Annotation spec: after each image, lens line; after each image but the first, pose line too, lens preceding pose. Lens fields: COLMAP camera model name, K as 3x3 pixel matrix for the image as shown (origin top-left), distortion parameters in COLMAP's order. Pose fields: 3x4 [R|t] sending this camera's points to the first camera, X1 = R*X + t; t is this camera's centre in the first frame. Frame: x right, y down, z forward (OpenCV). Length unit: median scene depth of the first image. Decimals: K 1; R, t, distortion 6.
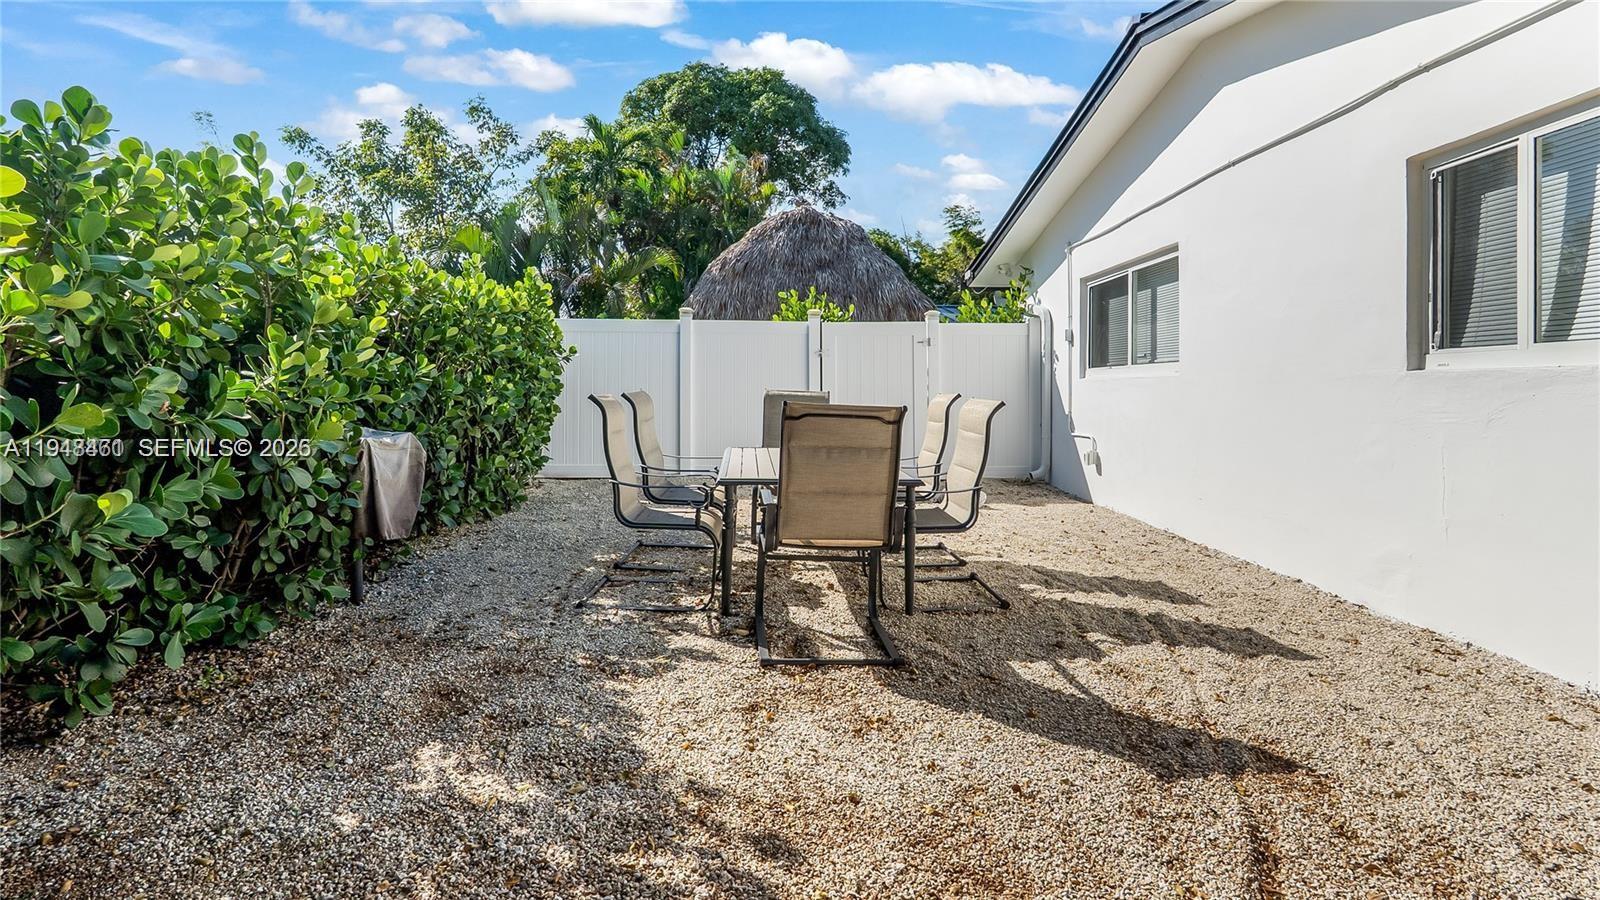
lens RADIAL K [[752.9, 0, 799.6], [0, 752.9, 387.6], [0, 0, 1]] dist [-0.002533, 0.000091]
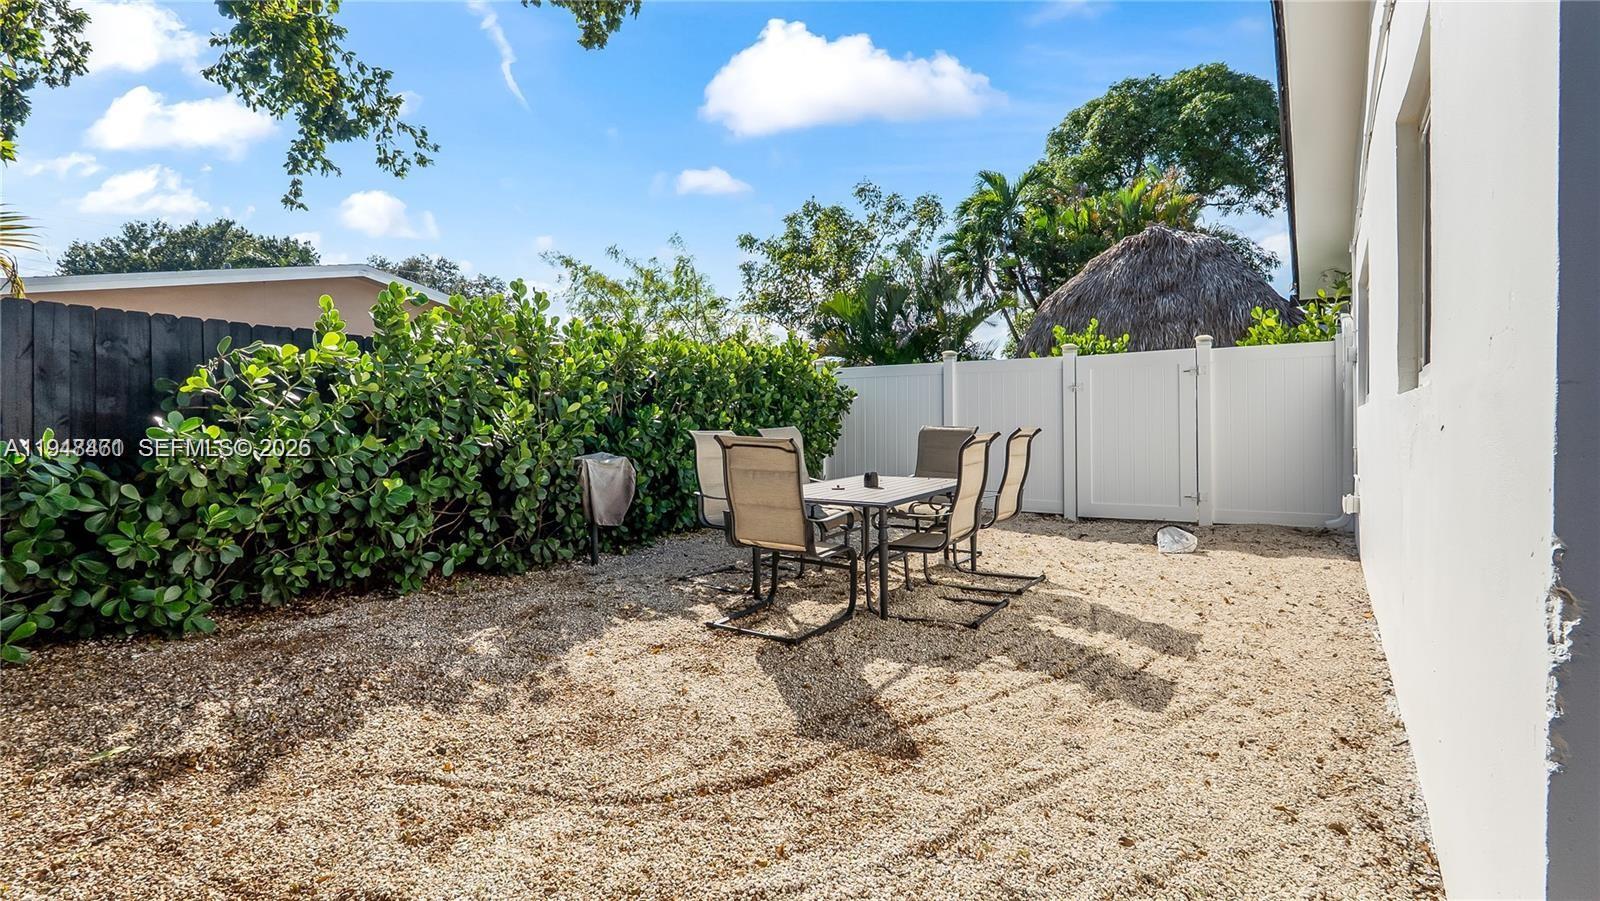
lens RADIAL K [[743.5, 0, 807.3], [0, 743.5, 443.6], [0, 0, 1]] dist [-0.003803, 0.000195]
pose [[0.802189, 0.002521, -0.597065, 0.697774], [0.012420, 0.999704, 0.020907, 0.005435], [0.596942, -0.024186, 0.801920, 0.016438]]
